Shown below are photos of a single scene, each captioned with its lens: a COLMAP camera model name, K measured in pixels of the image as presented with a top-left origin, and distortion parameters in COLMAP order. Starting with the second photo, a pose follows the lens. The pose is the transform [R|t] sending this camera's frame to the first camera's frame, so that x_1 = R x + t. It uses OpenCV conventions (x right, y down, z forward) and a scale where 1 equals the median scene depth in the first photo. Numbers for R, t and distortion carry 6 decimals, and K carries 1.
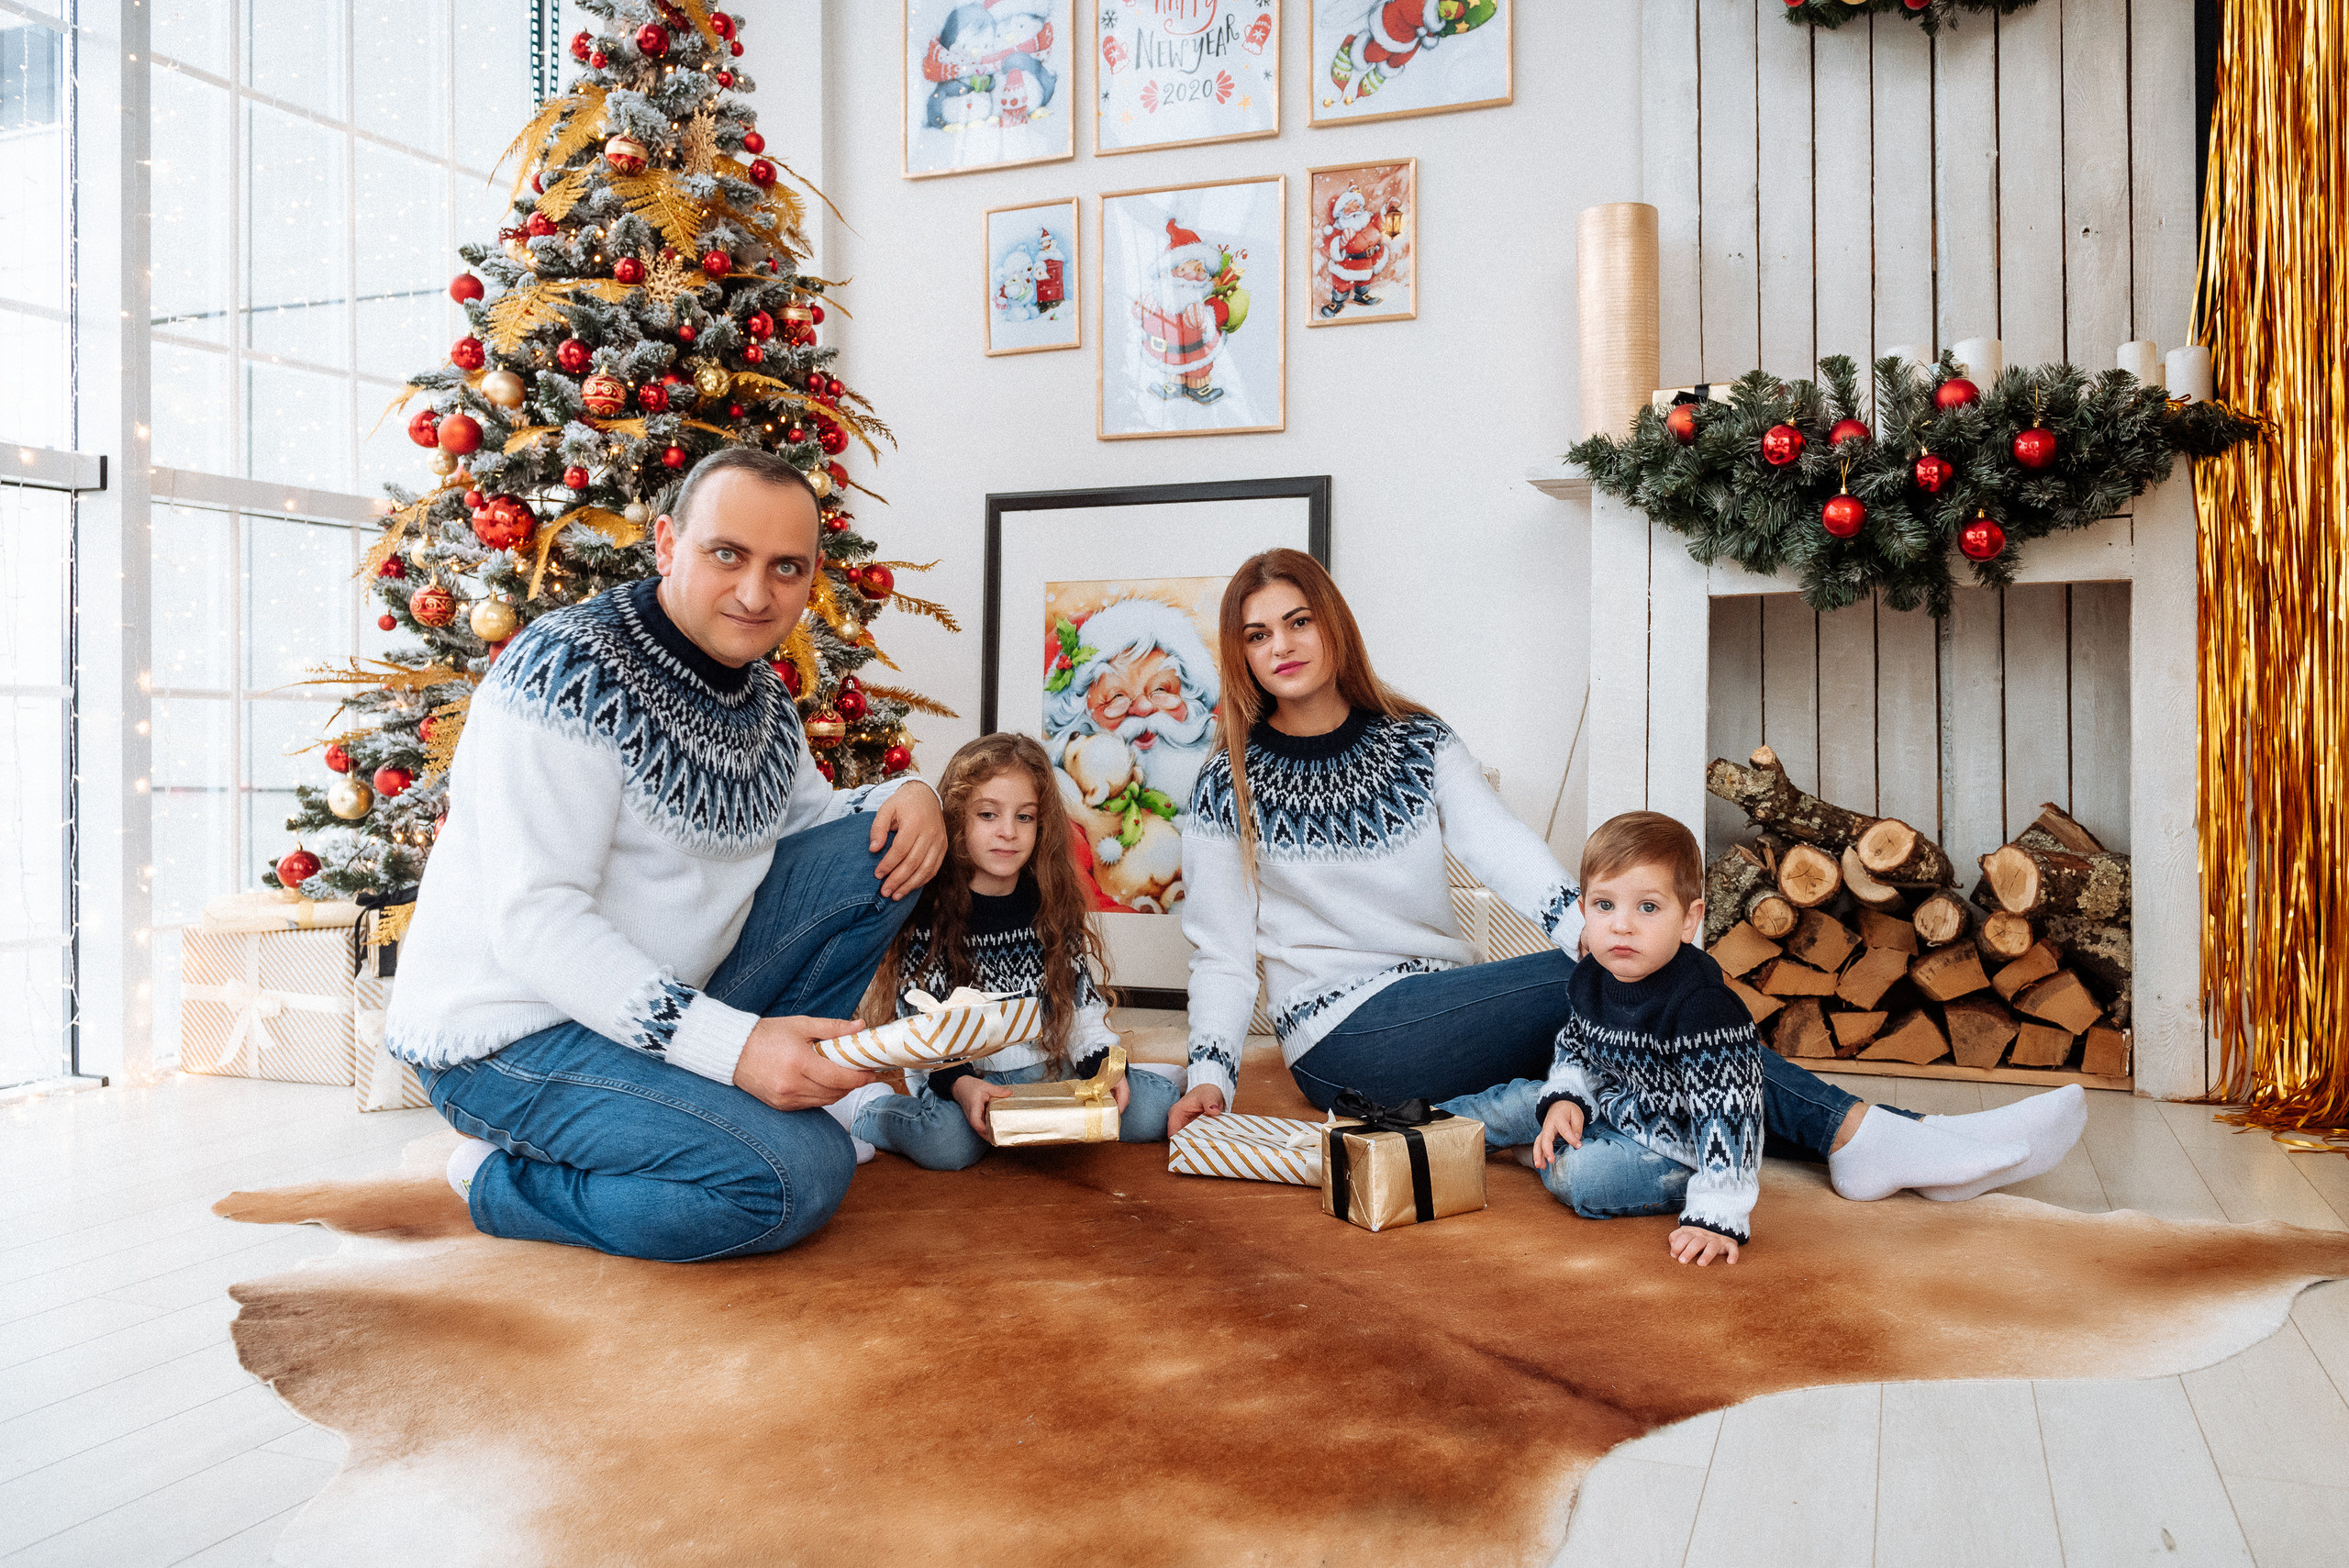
lens RADIAL K [[1694.0, 0, 1314.2], [0, 1694.0, 716.5], [0, 0, 1]] dist [0.004367, -0.005638]
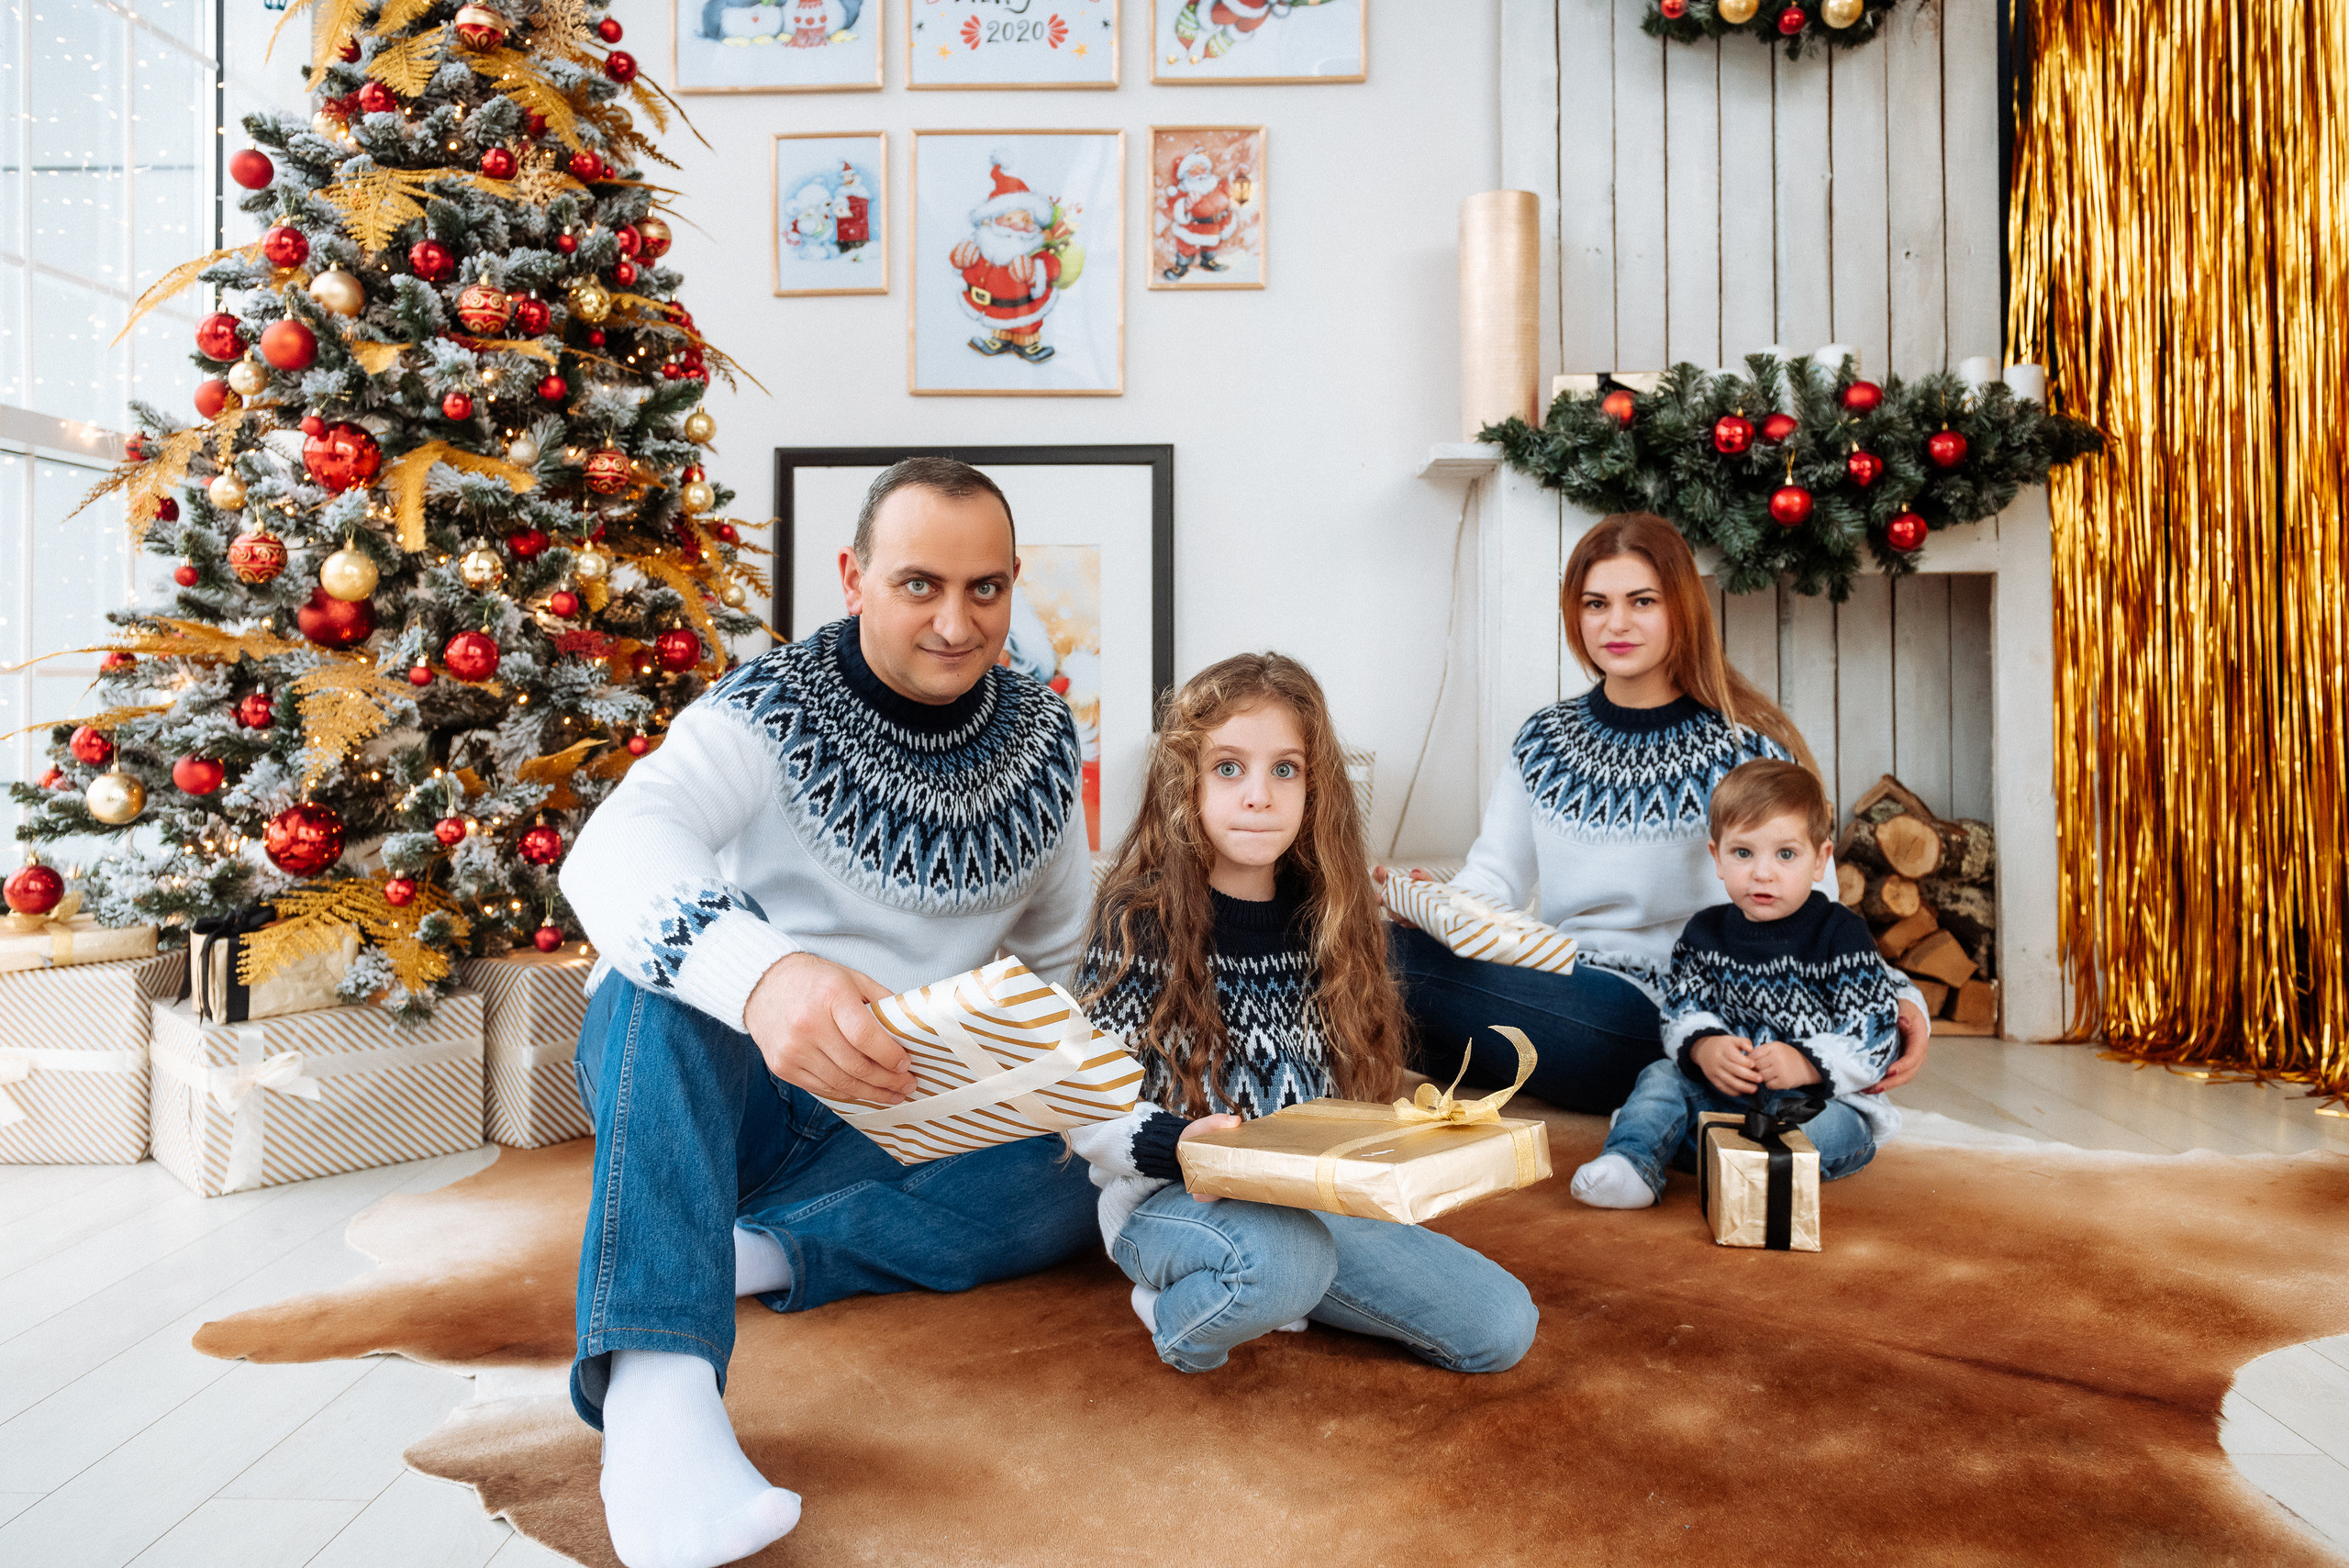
lens RADIAL K [[1653.7, 0, 1154.8], [0, 1653.7, 678.0], [0, 0, 1]] dist [-0.001958, -0.000180]
pose [[0.956750, 0.004523, 0.290878, -0.333631], [-0.002091, 0.999960, -0.008672, -0.001486], [-0.290905, 0.007689, 0.956721, 0.125143]]
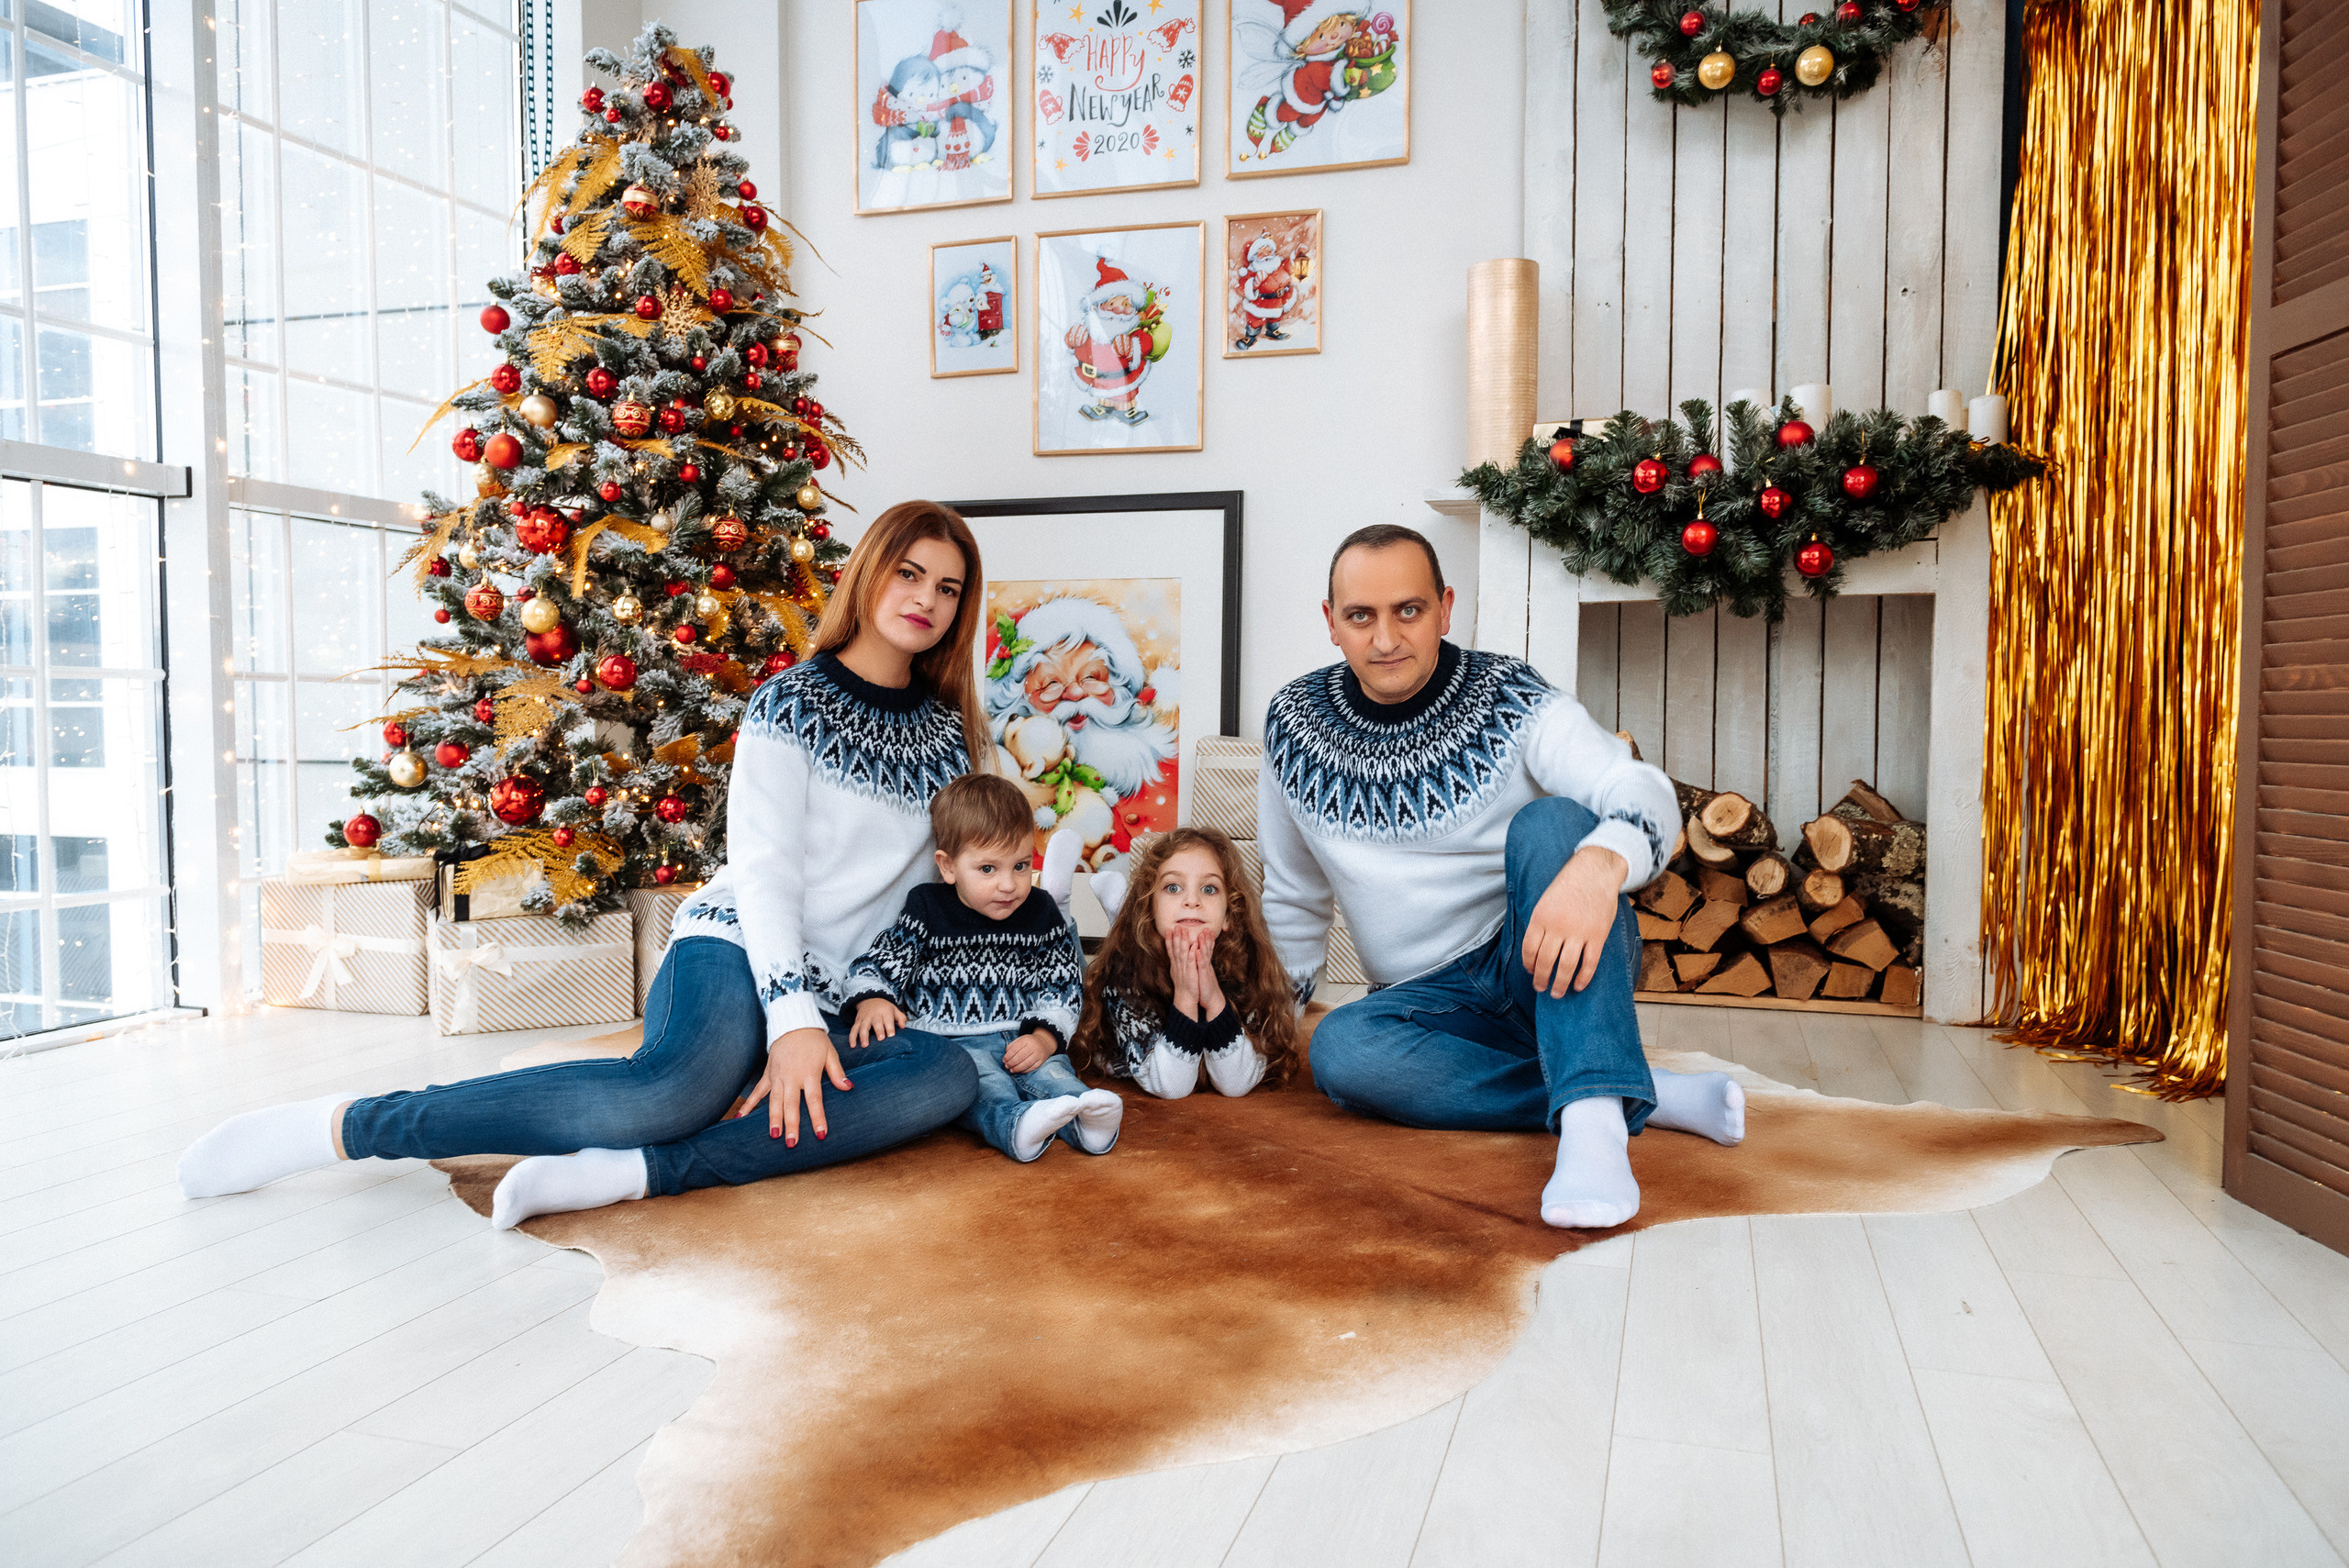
lens RADIAL K [[1613.9, 0, 1194.4], [0, 1613.9, 790.6], [0, 0, 1]] dist [0.004776, -0.004920]
pose [[0.999281, 0.004463, 0.037661, -0.077114], [-0.006674, 0.998248, 0.058785, -0.005079], [-0.037332, -0.058994, 0.997560, -0.116906]]
